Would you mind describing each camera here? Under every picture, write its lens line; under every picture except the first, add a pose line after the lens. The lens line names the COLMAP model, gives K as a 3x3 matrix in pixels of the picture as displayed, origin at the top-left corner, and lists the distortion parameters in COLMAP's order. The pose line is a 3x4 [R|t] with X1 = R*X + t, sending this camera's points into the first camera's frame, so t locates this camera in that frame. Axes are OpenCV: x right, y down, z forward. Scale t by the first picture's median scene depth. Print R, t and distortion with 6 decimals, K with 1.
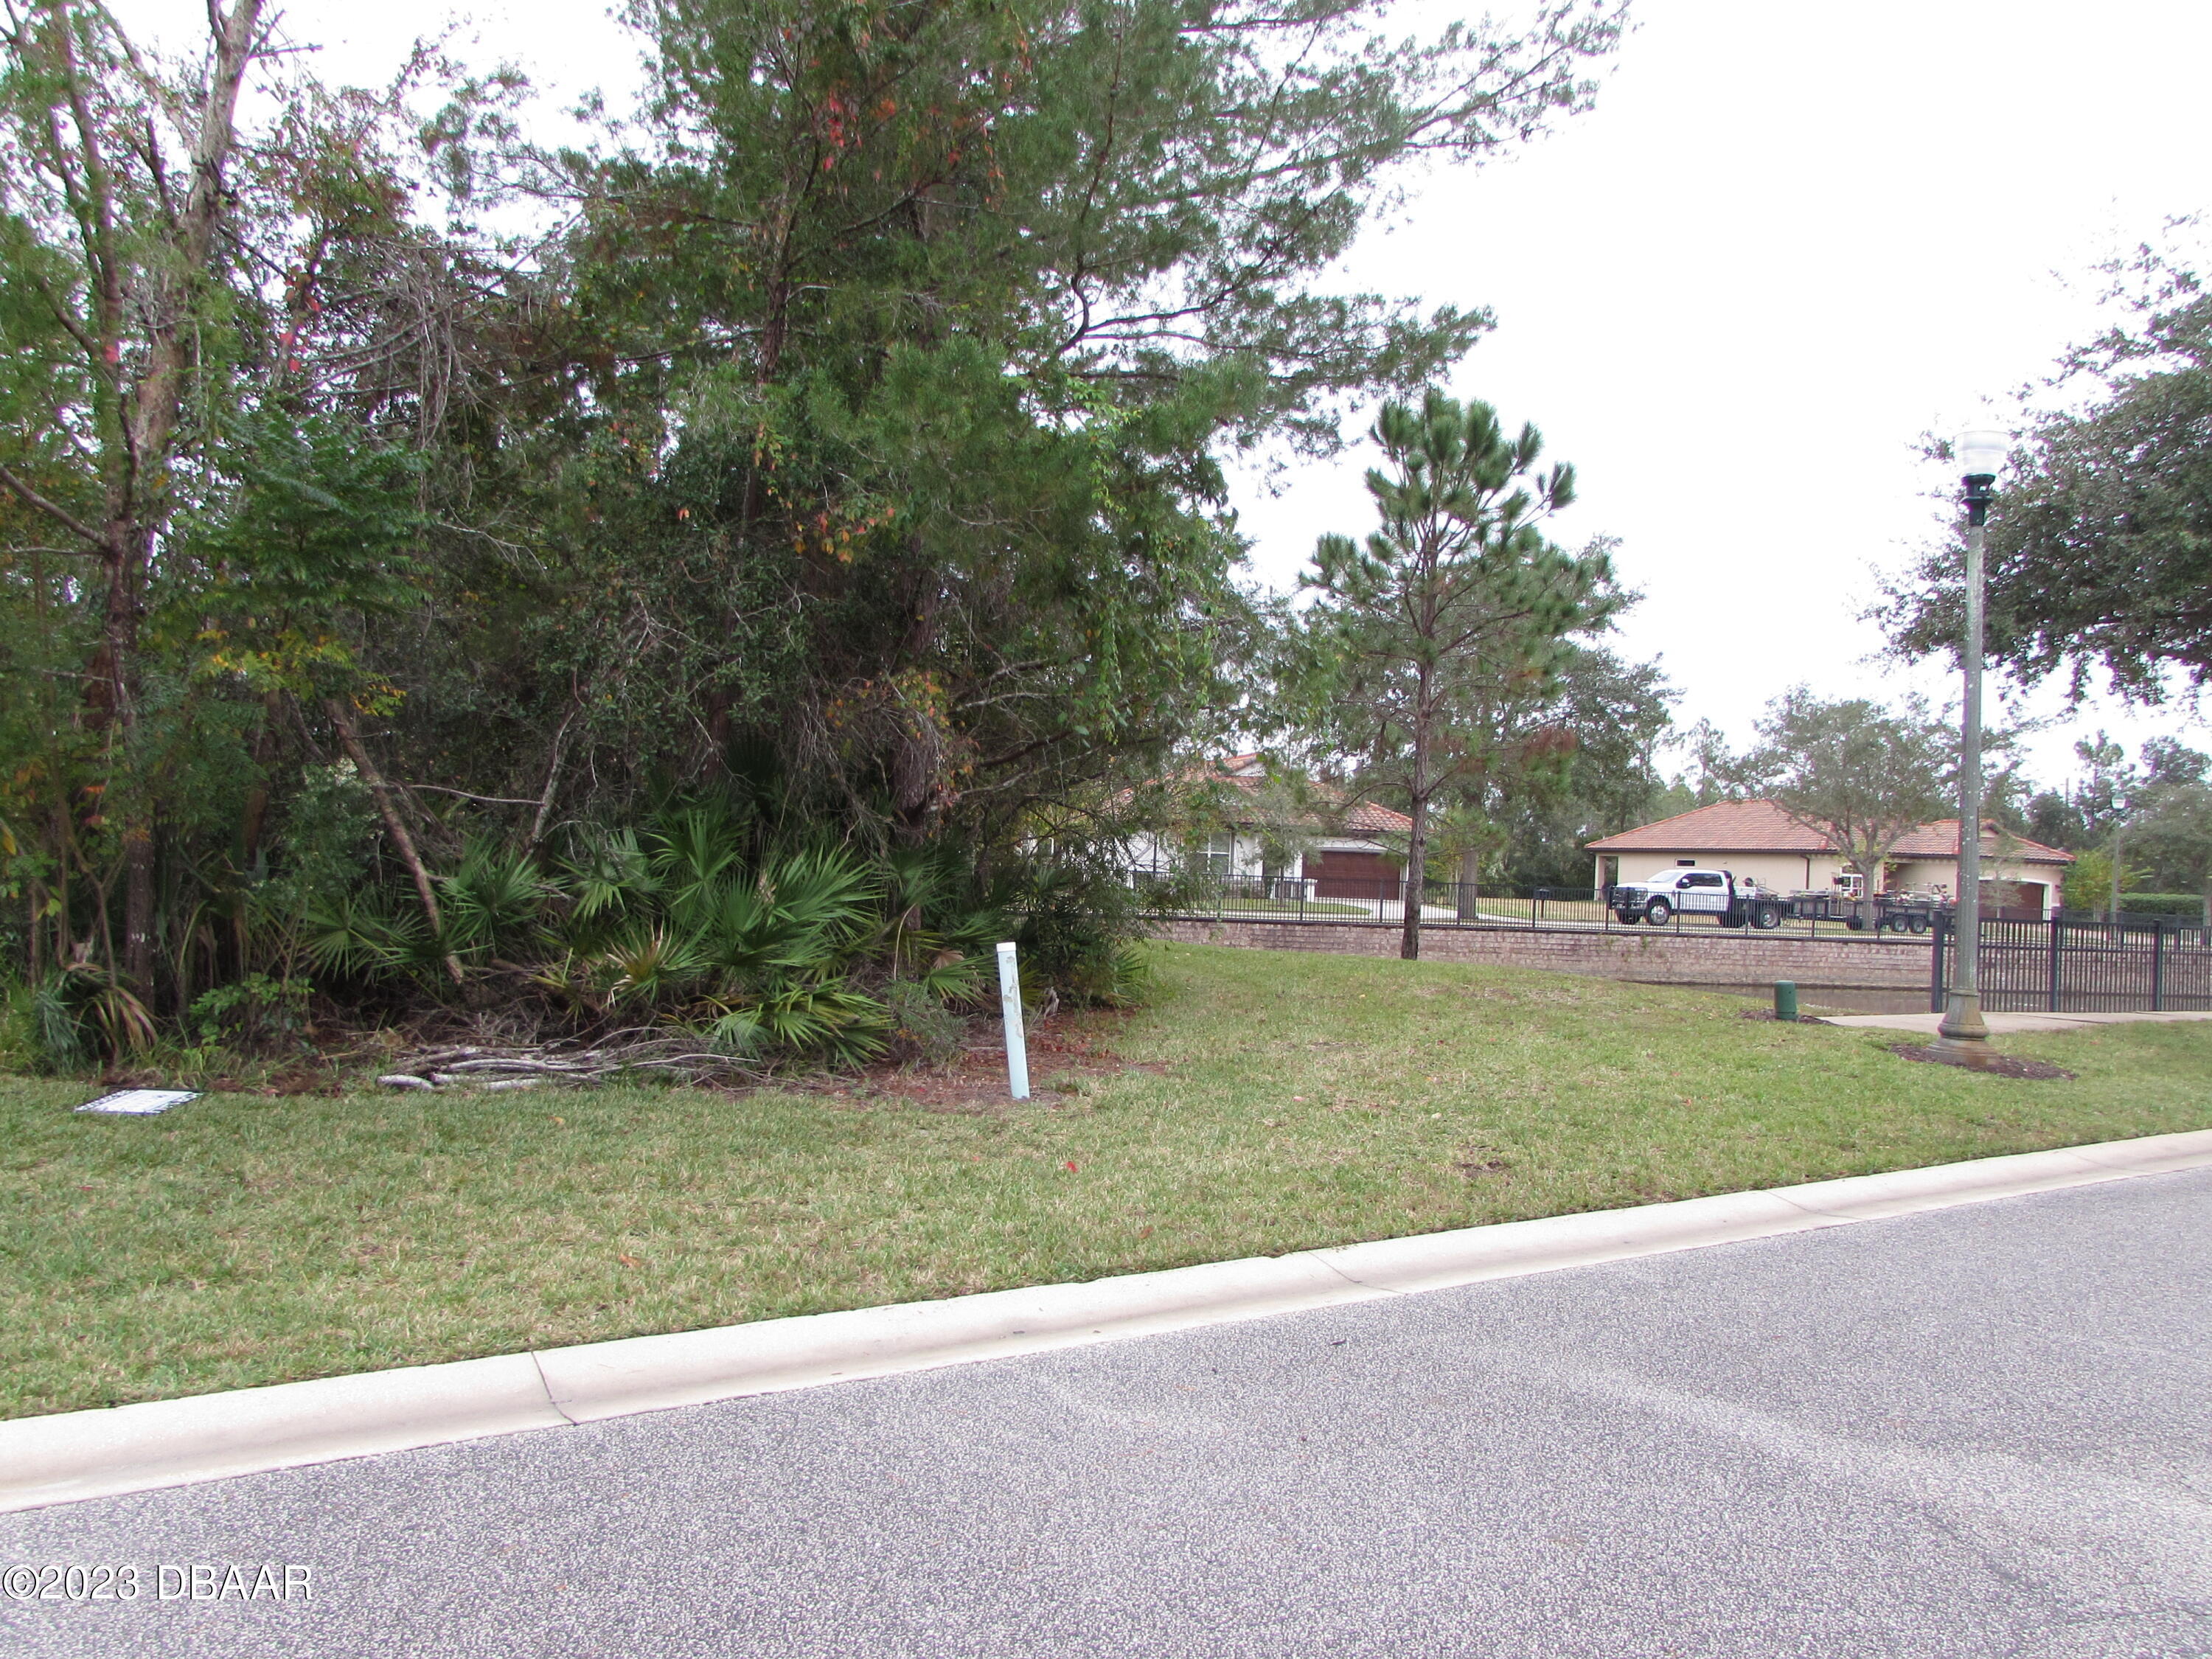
lens RADIAL K [[1539.4, 0, 1106.0], [0, 1539.4, 829.5], [0, 0, 1]] dist [0.065566, 0.001771]
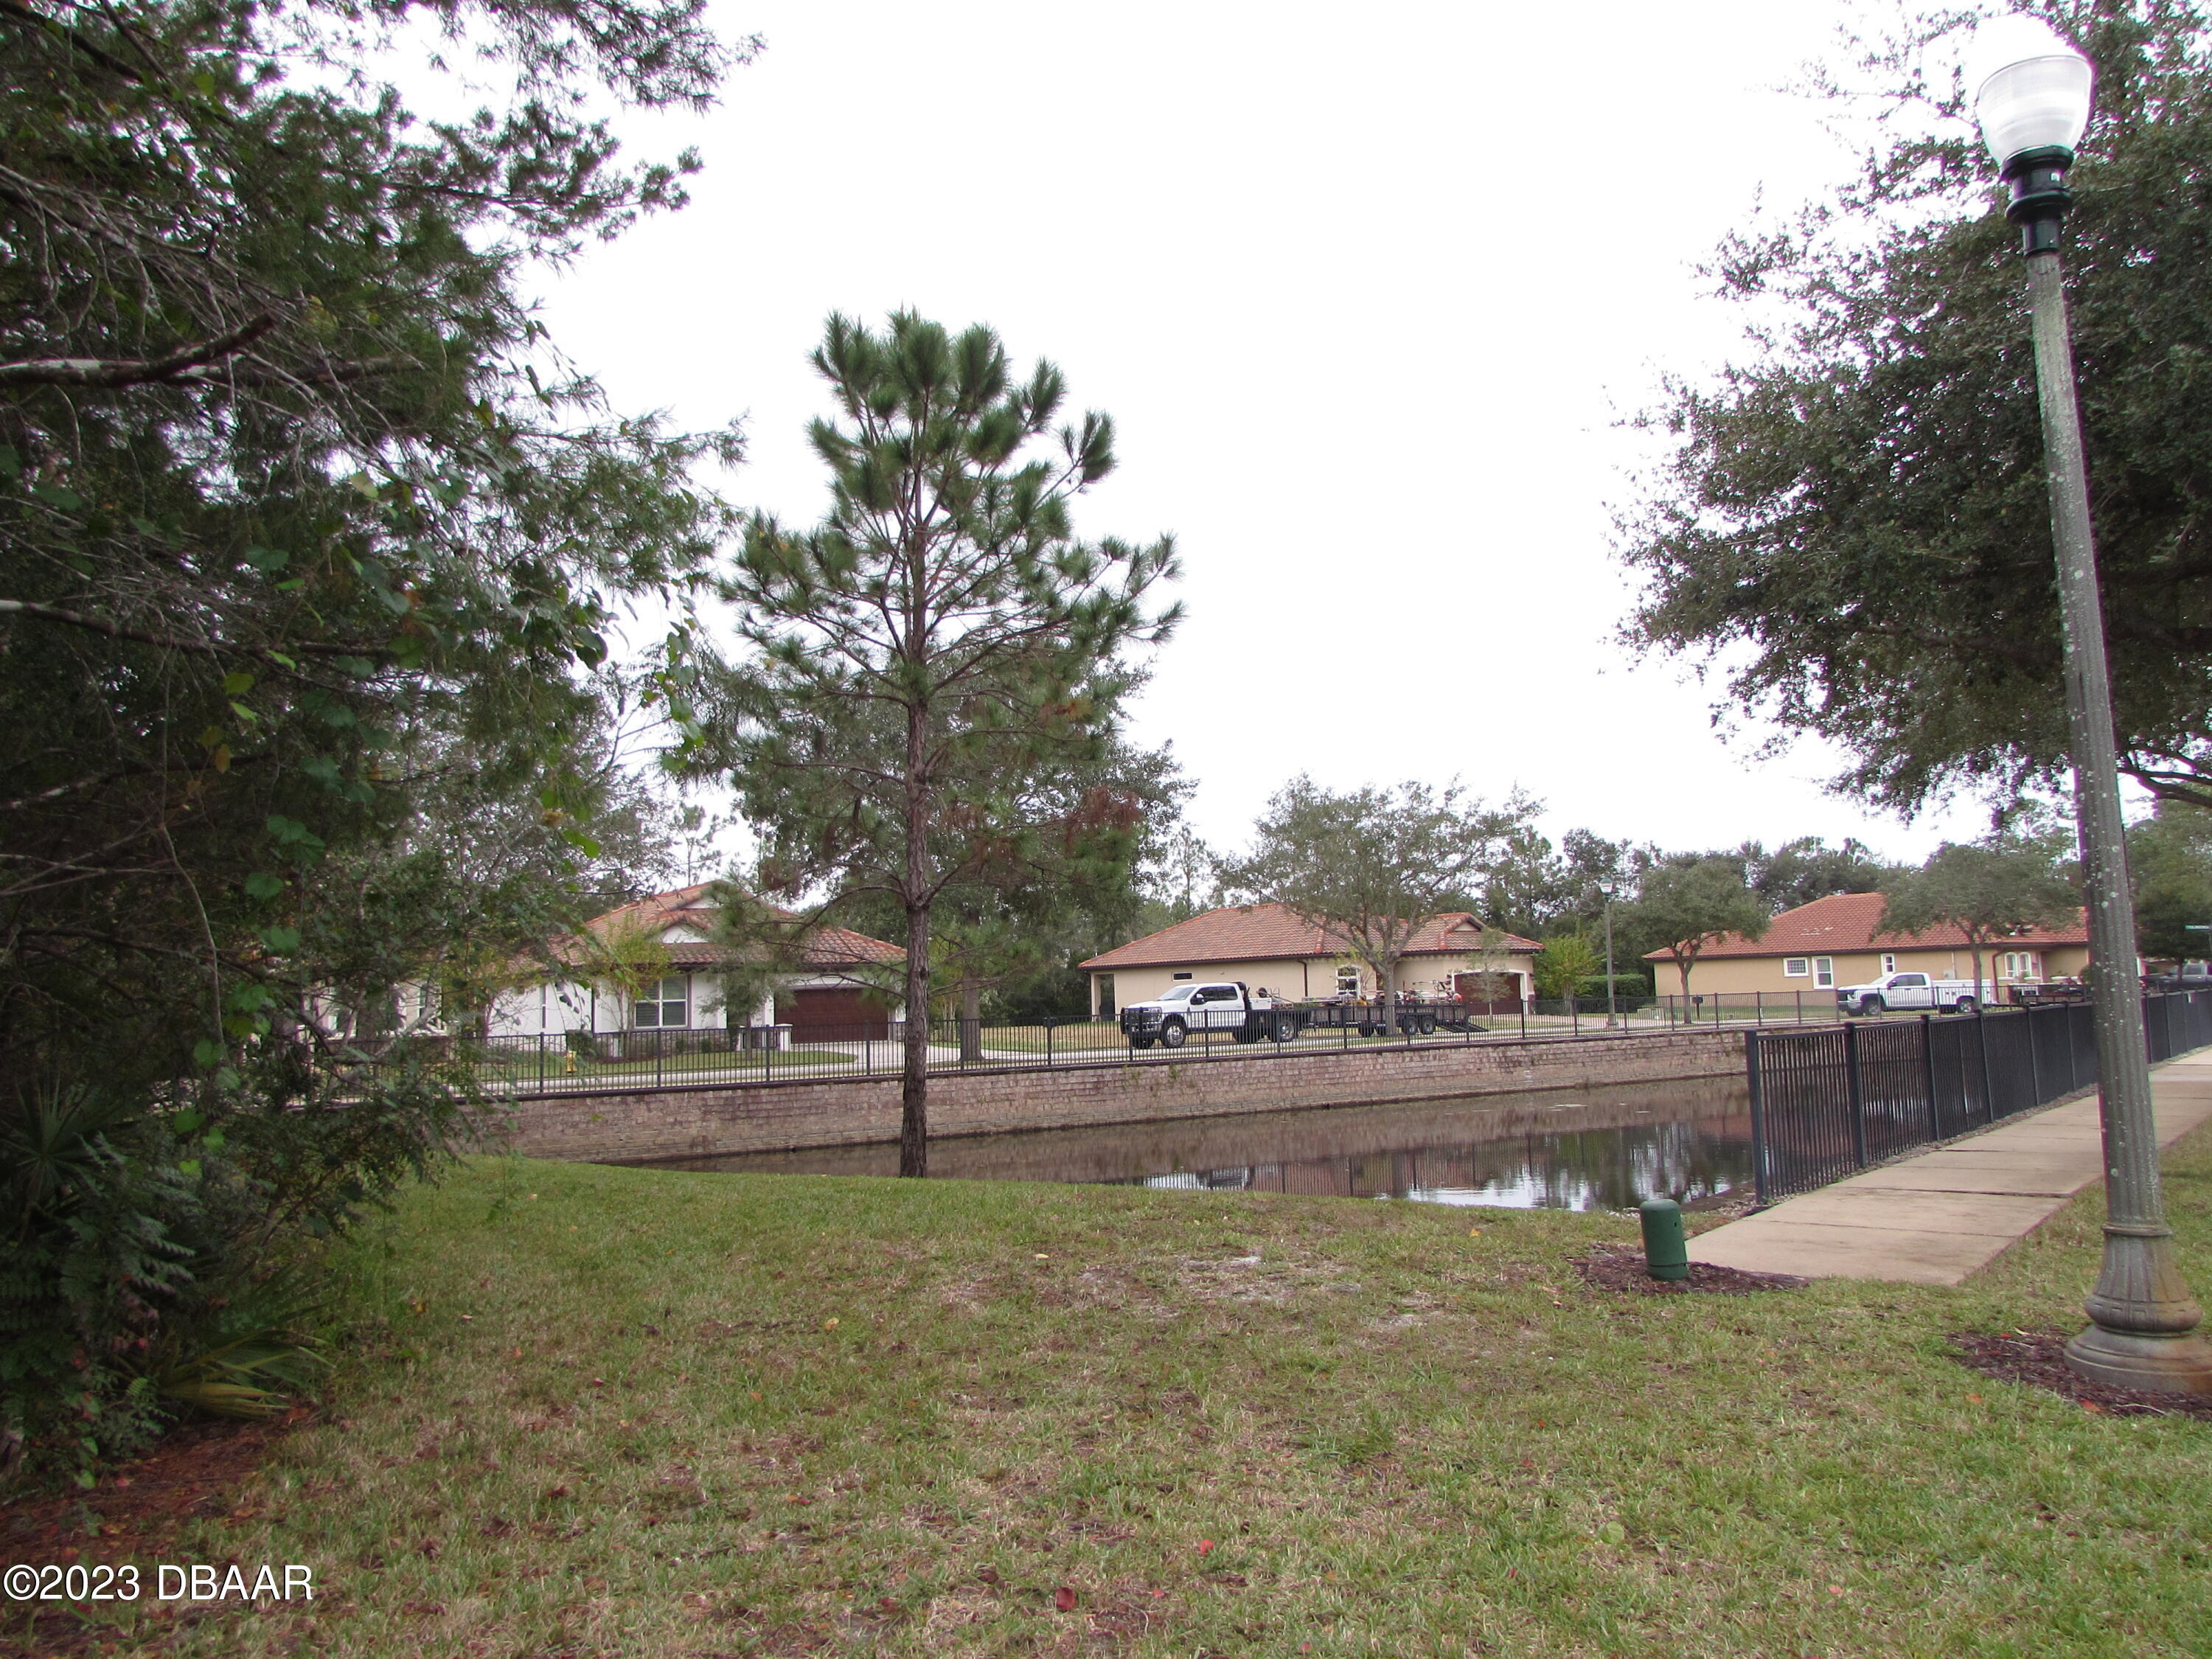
lens RADIAL K [[1554.4, 0, 1216.4], [0, 1554.4, 835.5], [0, 0, 1]] dist [-0.042129, 0.000729]
pose [[0.919561, -0.031802, 0.391659, 0.031072], [0.062933, 0.995773, -0.066904, 0.000819], [-0.387876, 0.086171, 0.917675, 0.169322]]
